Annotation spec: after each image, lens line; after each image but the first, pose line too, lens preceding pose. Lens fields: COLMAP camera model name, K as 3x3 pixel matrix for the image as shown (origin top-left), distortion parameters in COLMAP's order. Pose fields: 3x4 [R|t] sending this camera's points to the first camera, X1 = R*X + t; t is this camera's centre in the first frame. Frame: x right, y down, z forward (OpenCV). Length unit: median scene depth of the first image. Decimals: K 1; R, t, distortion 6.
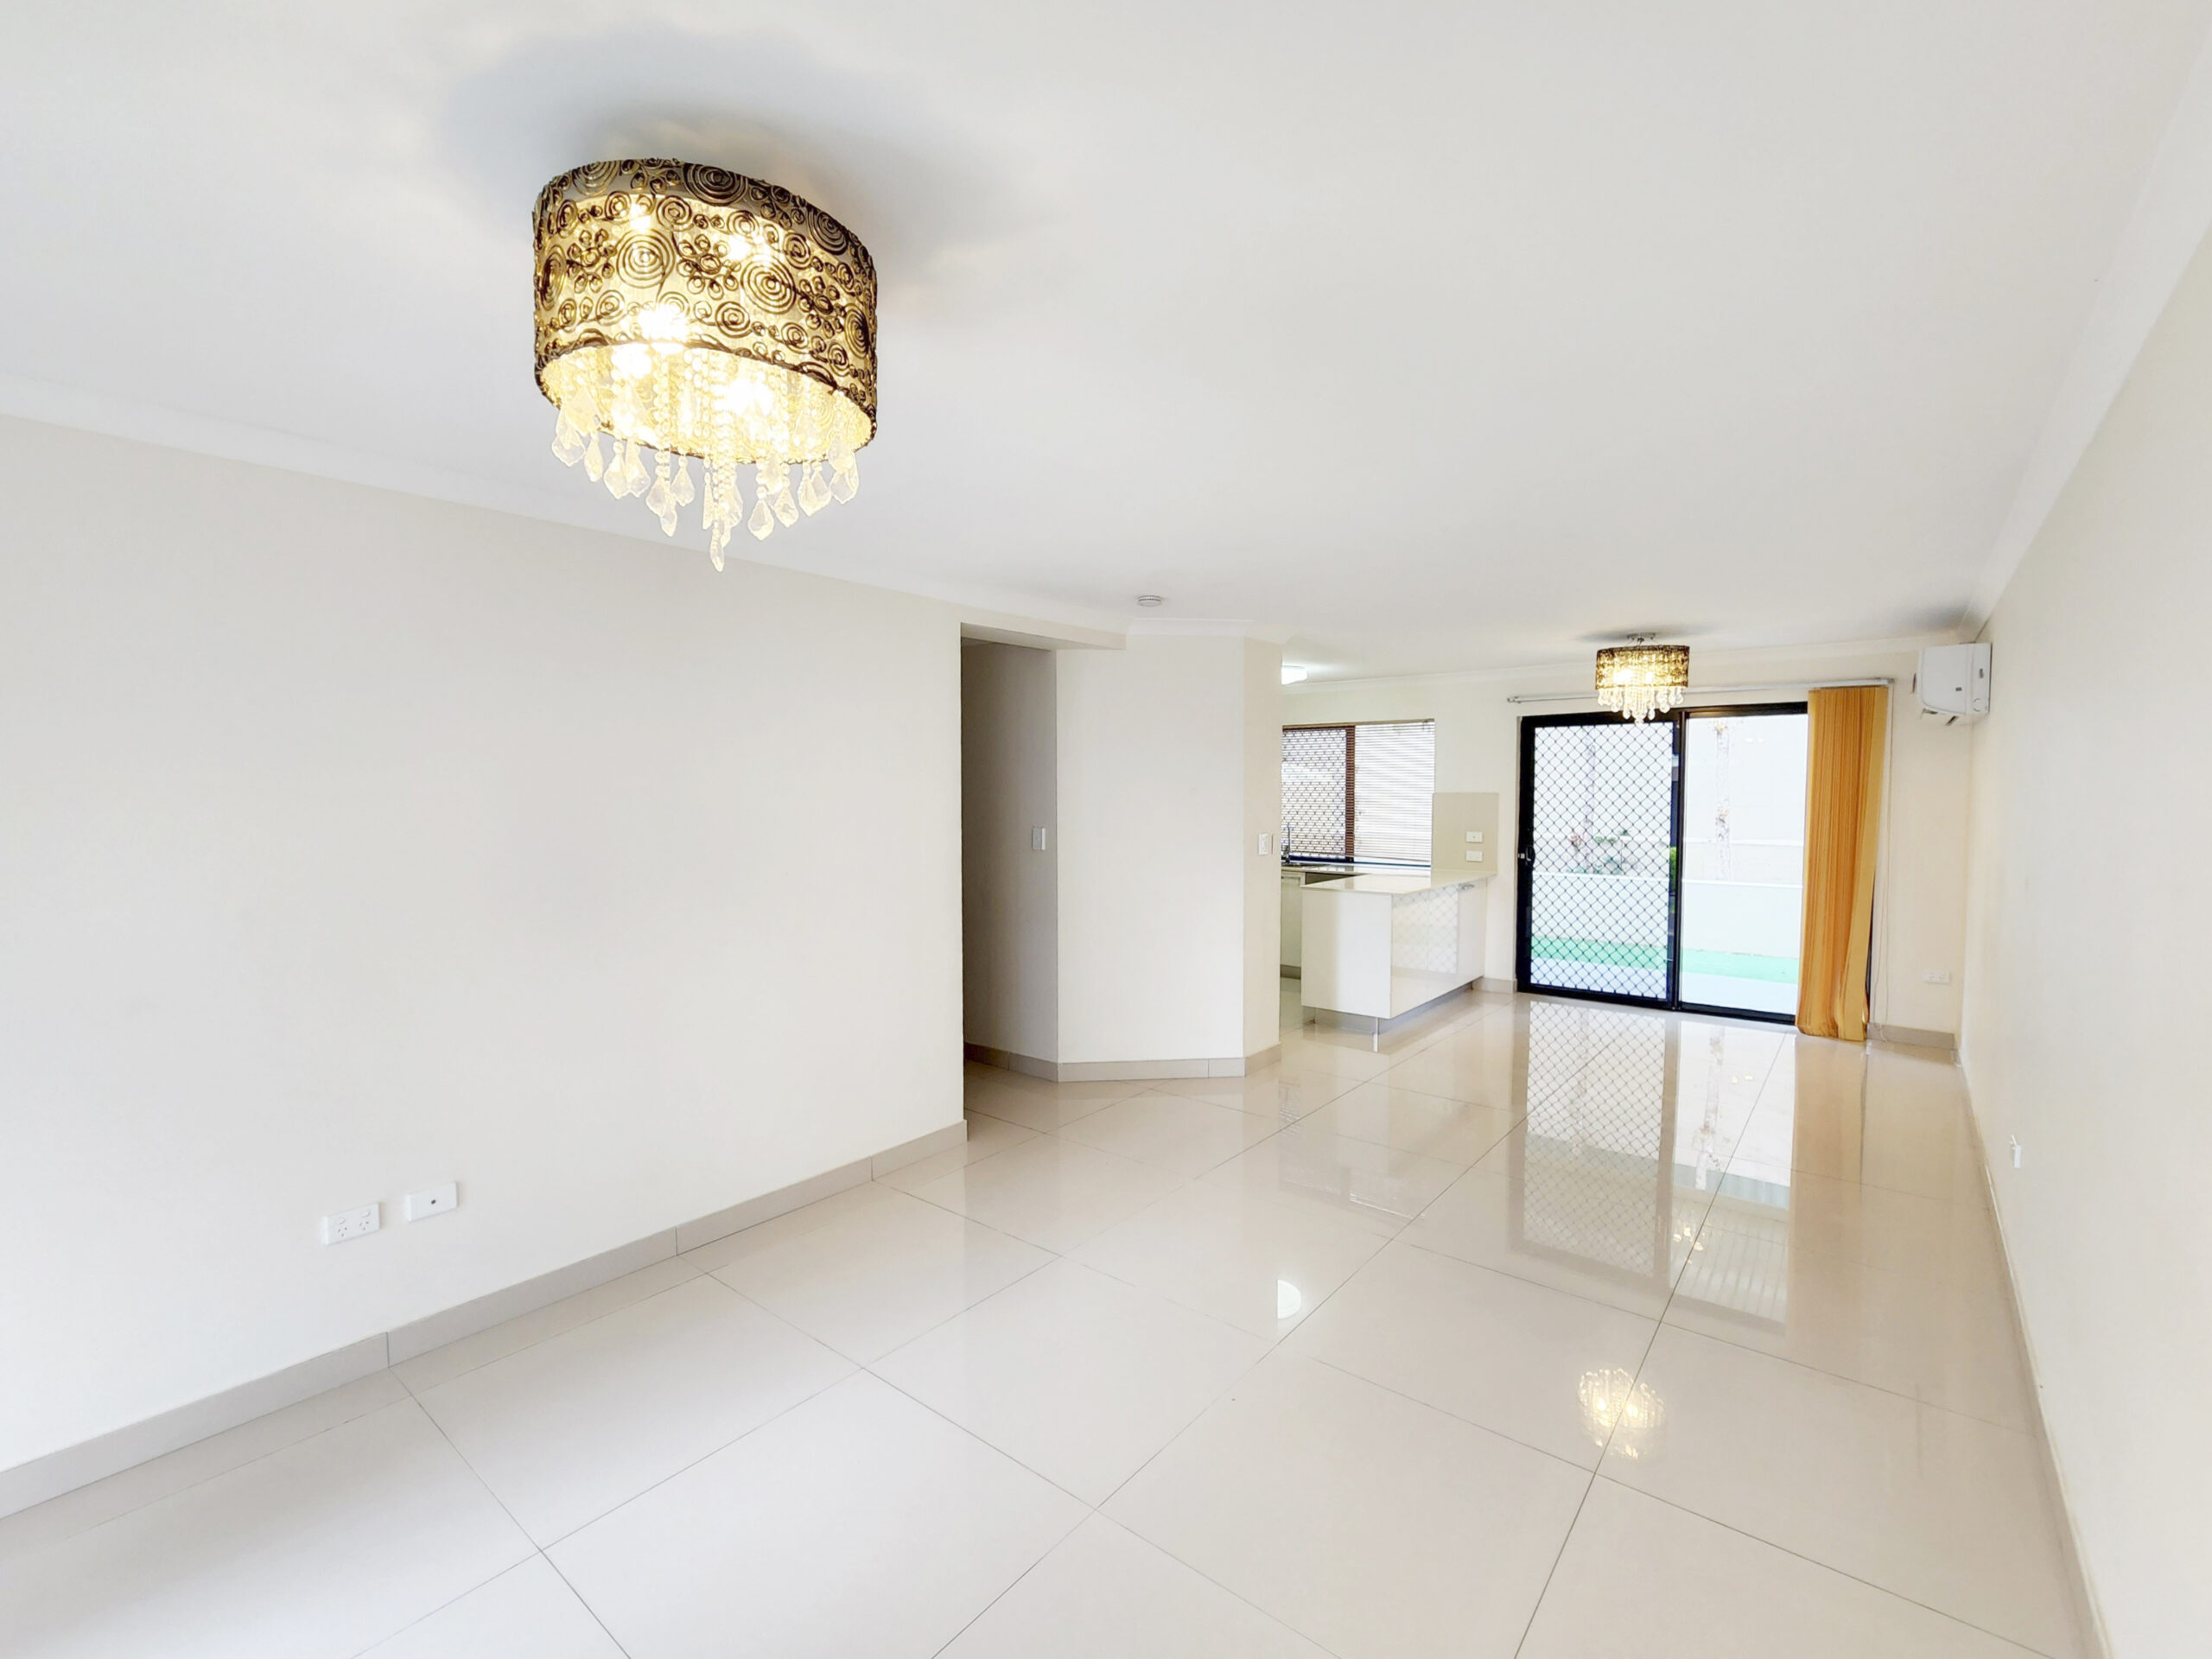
lens RADIAL K [[955.9, 0, 1106.0], [0, 955.9, 829.5], [0, 0, 1]] dist [0.001704, 0.000081]
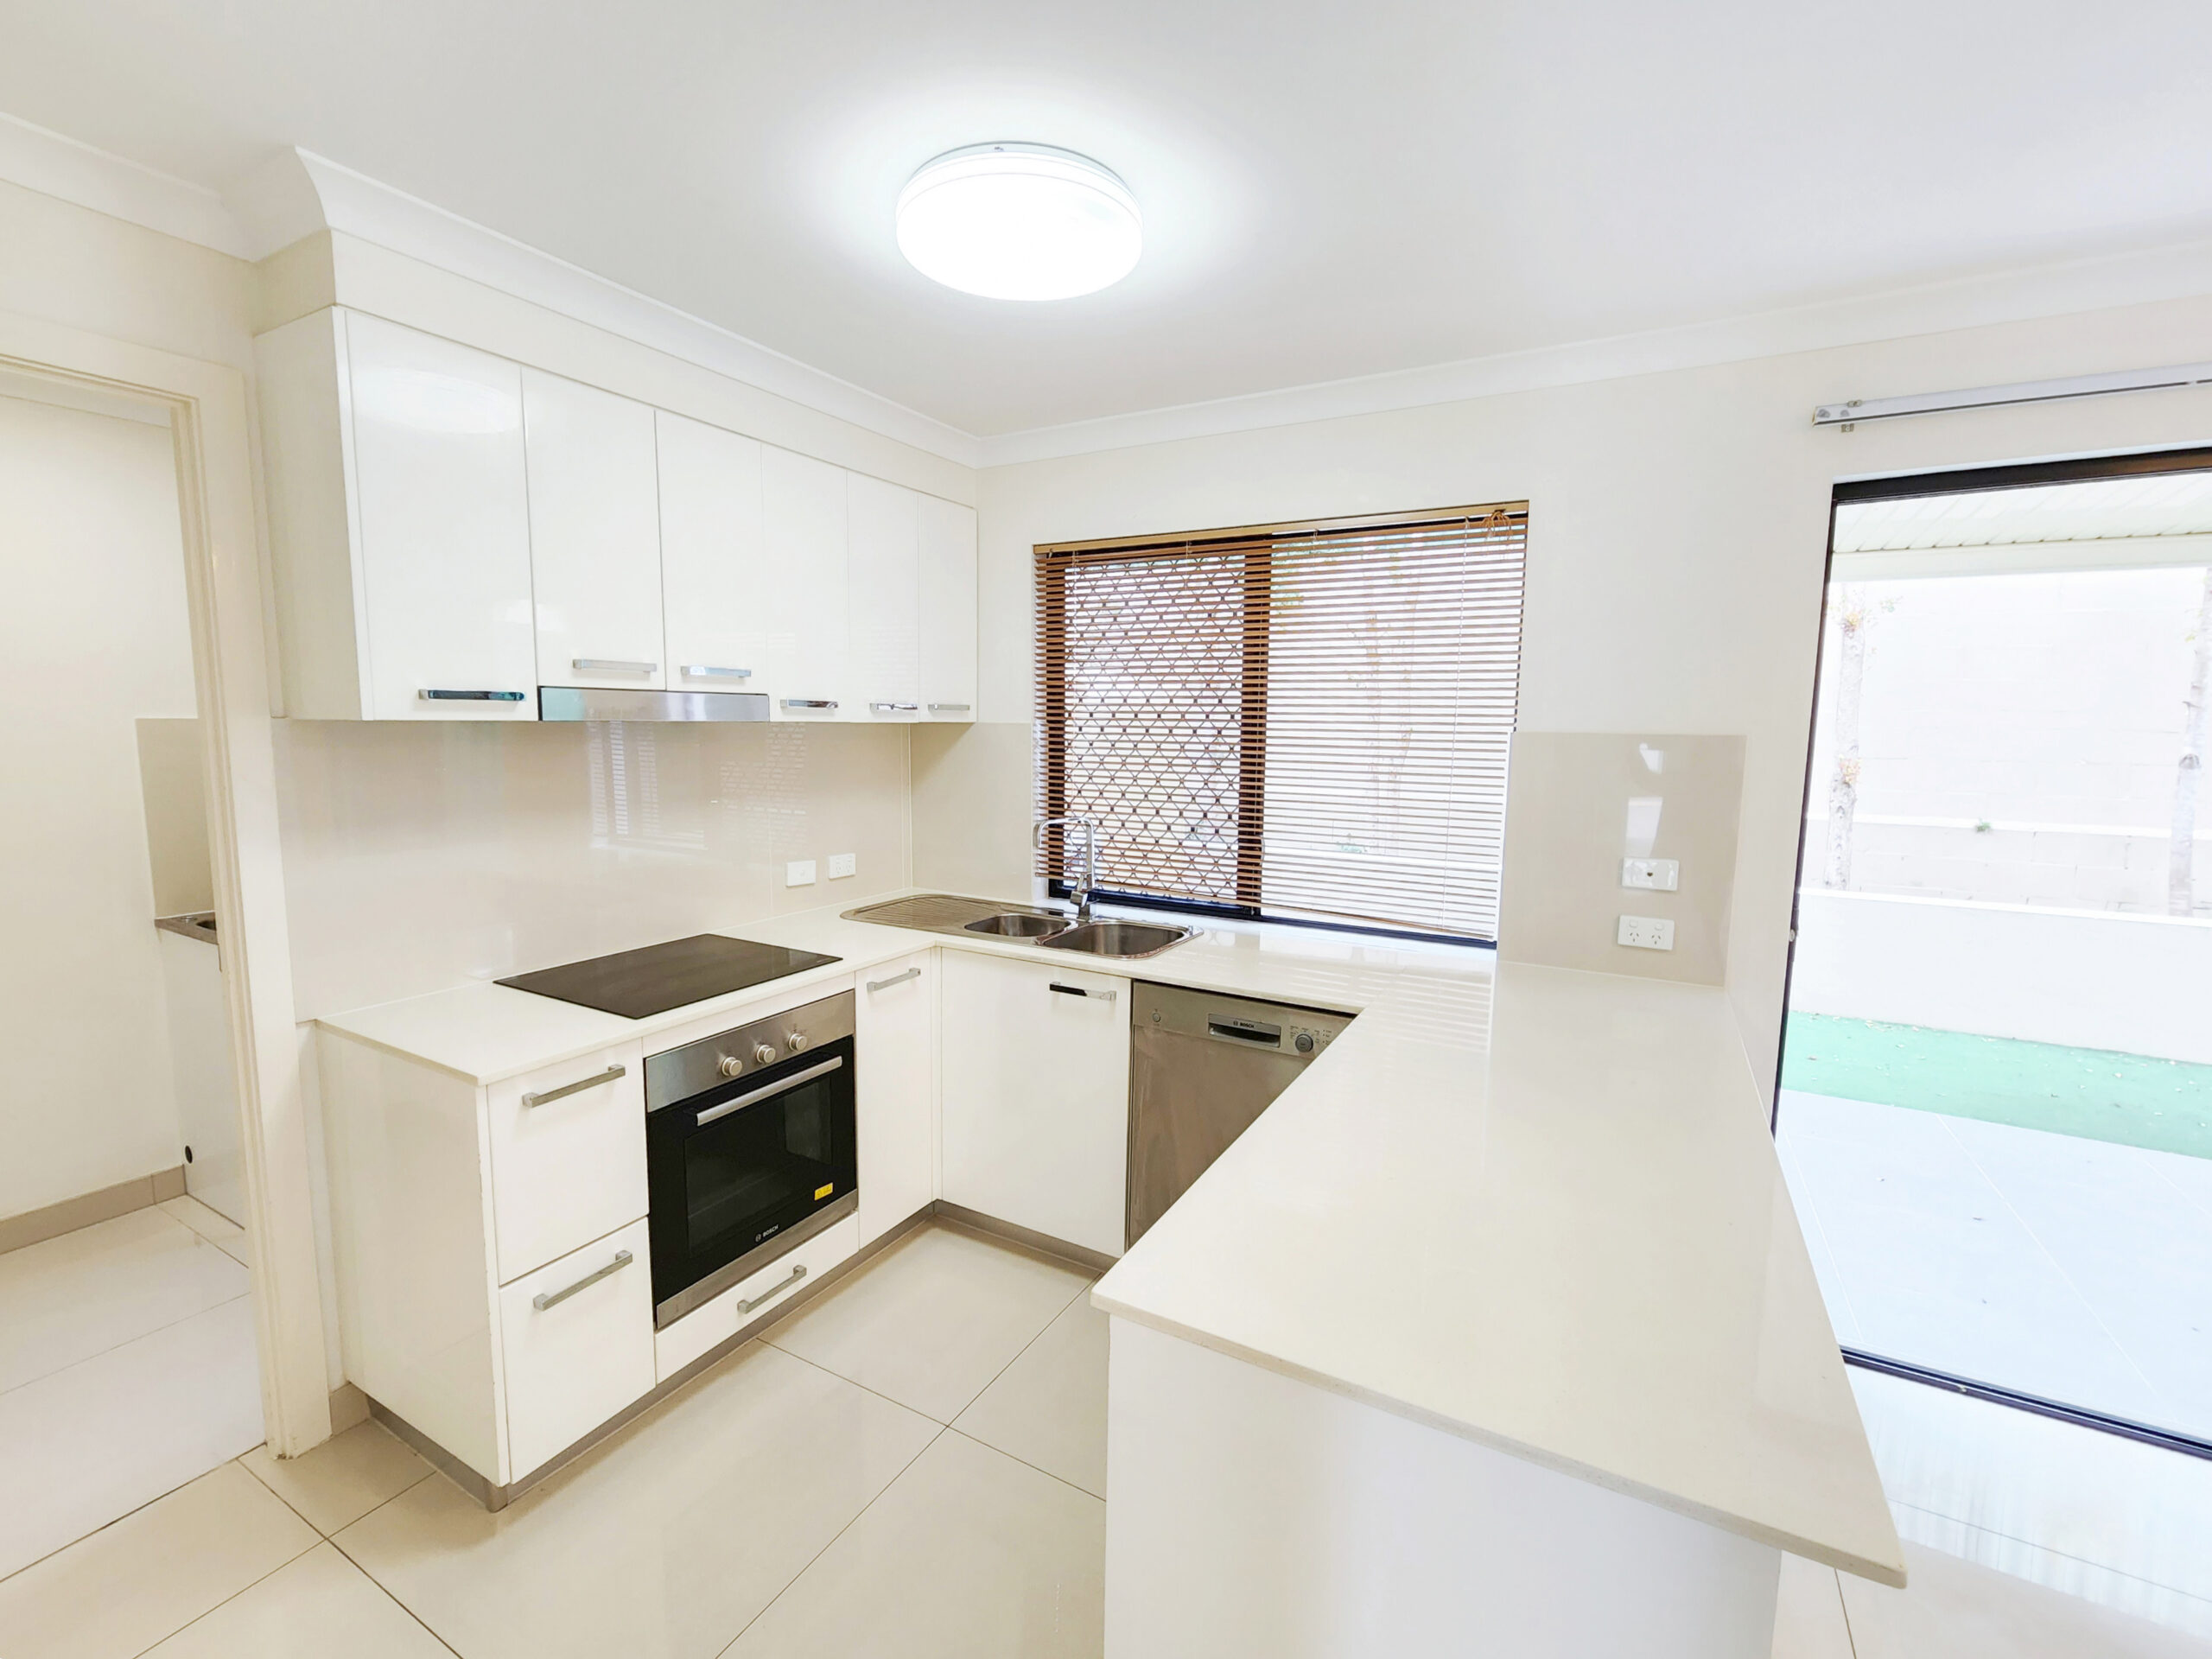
lens RADIAL K [[955.9, 0, 1106.0], [0, 955.9, 829.5], [0, 0, 1]] dist [0.001704, 0.000081]
pose [[0.984885, -0.007308, 0.173054, 0.163500], [-0.005144, 0.997435, 0.071393, -0.031281], [-0.173132, -0.071204, 0.982321, 0.775742]]
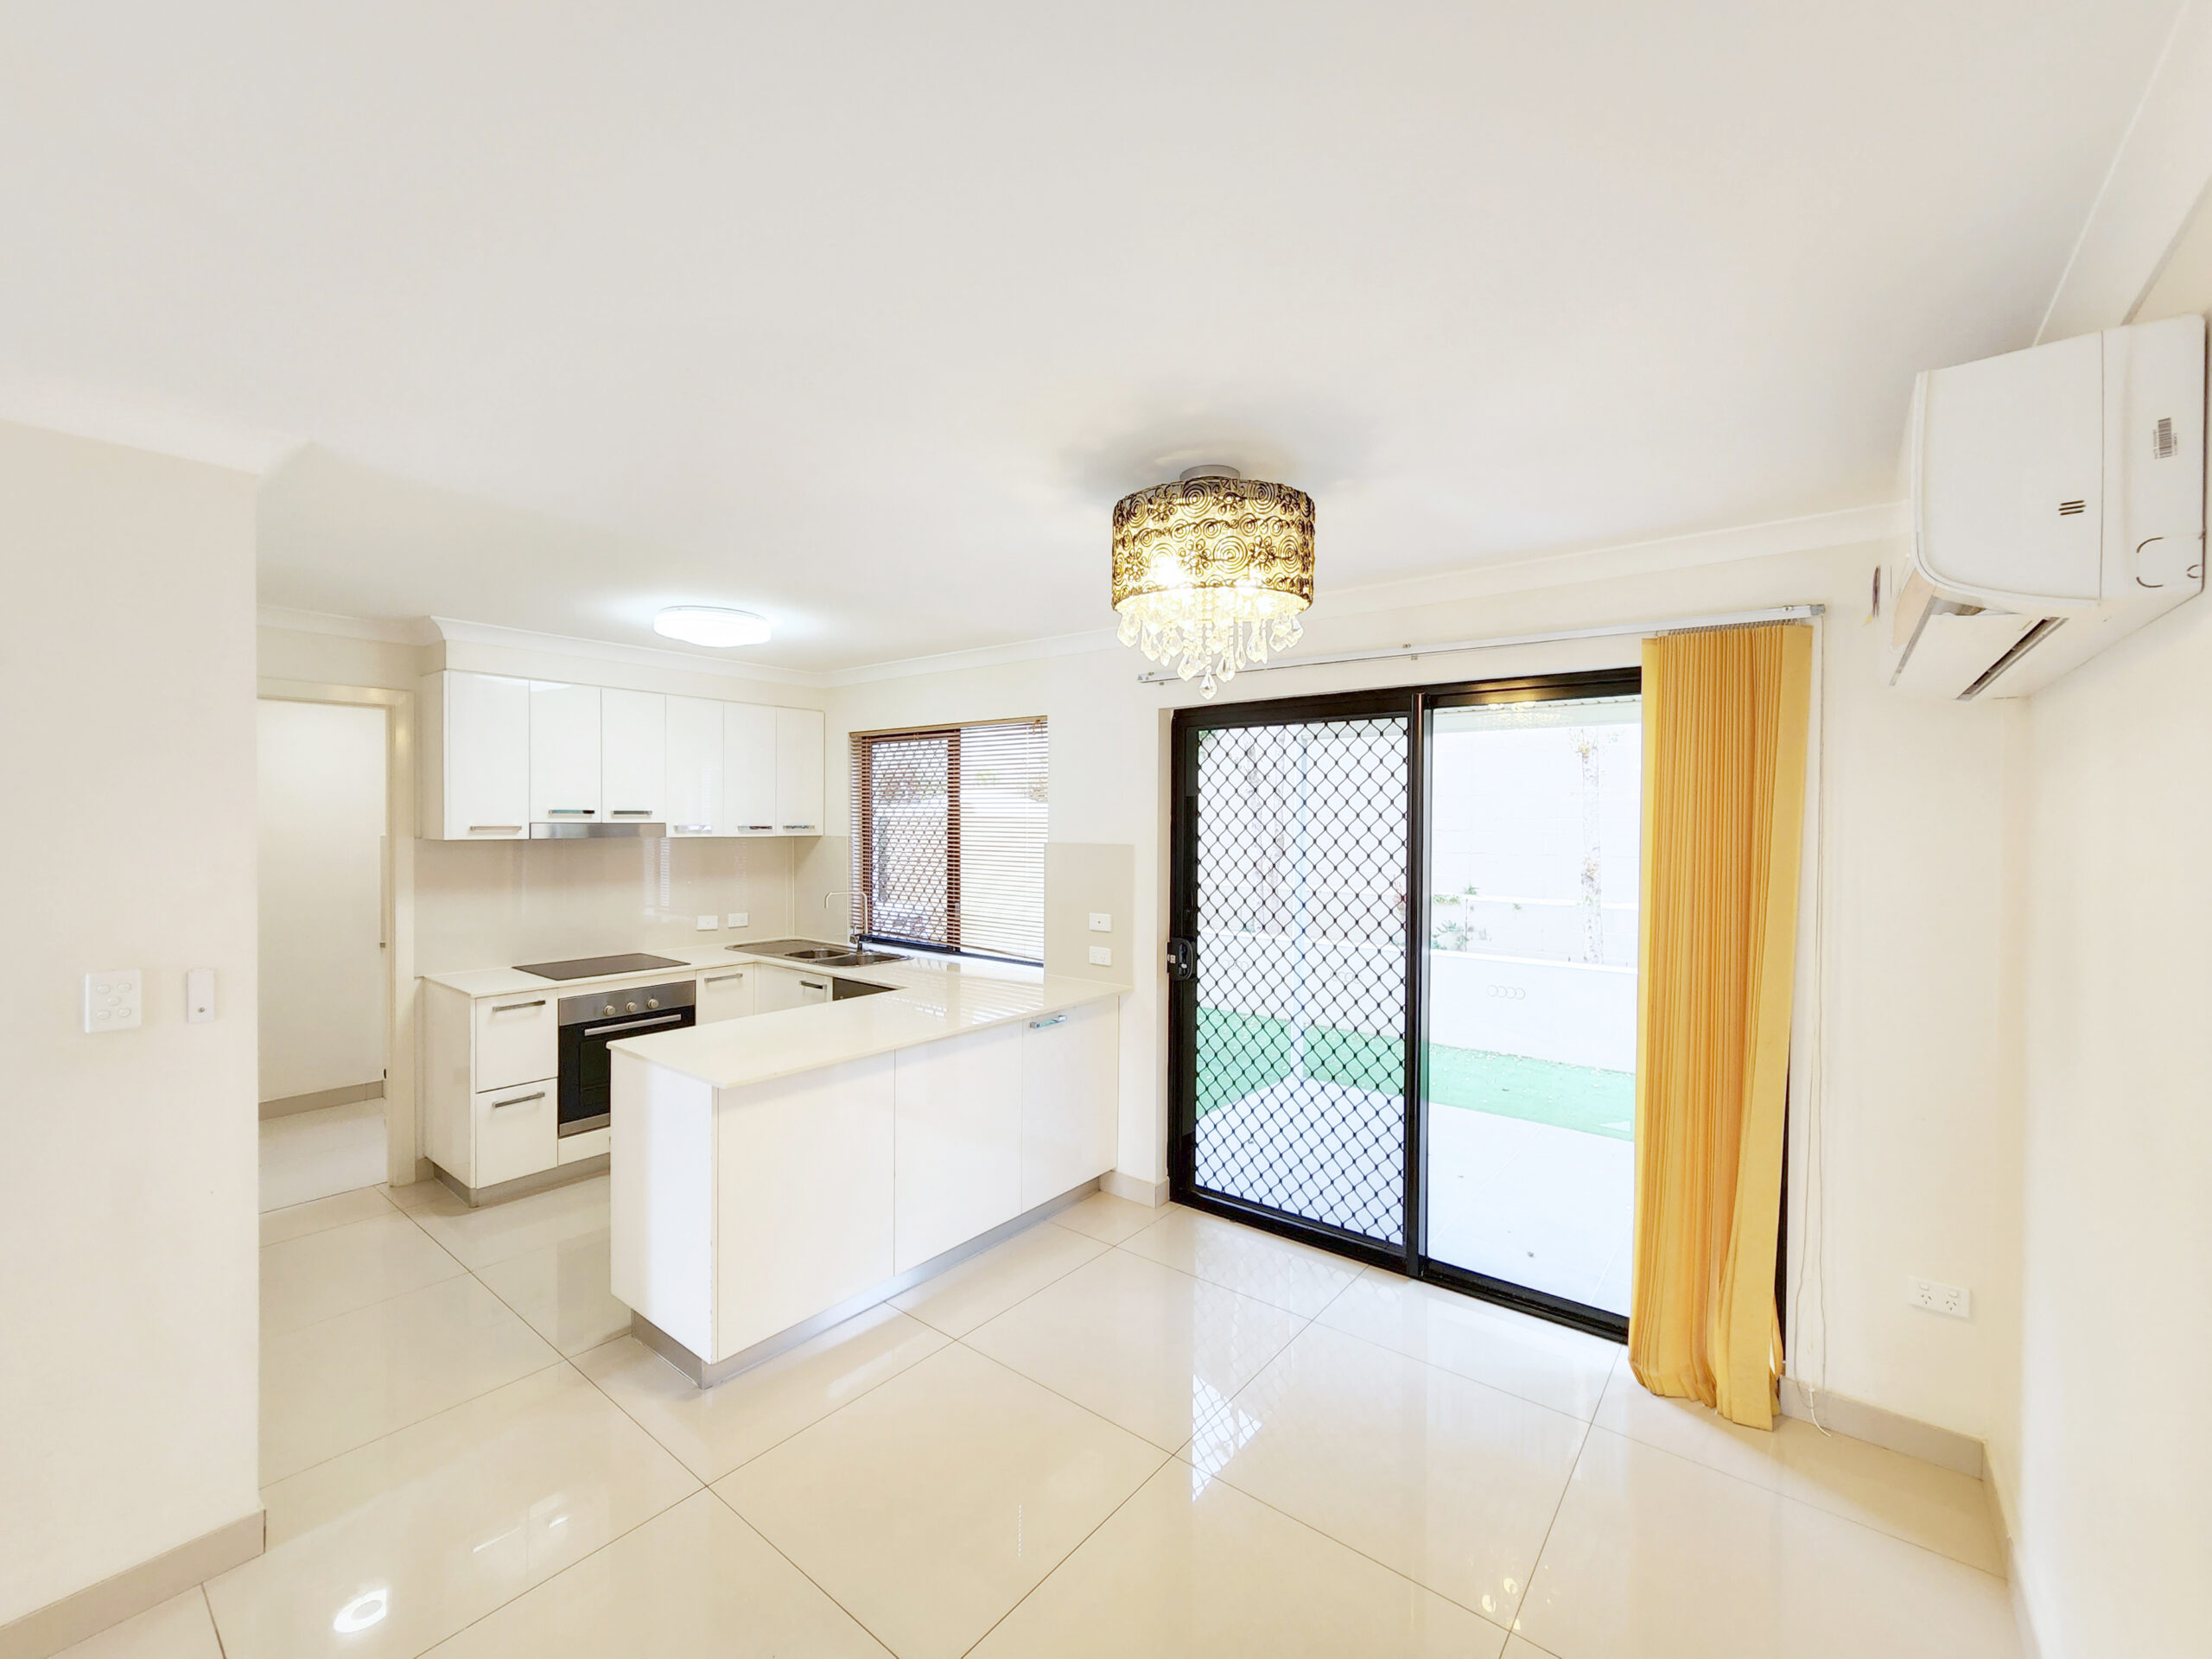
lens RADIAL K [[902.9, 0, 1106.0], [0, 902.9, 829.5], [0, 0, 1]] dist [0.002315, 0.000049]
pose [[0.999838, 0.007078, 0.016545, 0.409874], [-0.006547, 0.999467, -0.031975, -0.032325], [-0.016763, 0.031861, 0.999352, 0.499496]]
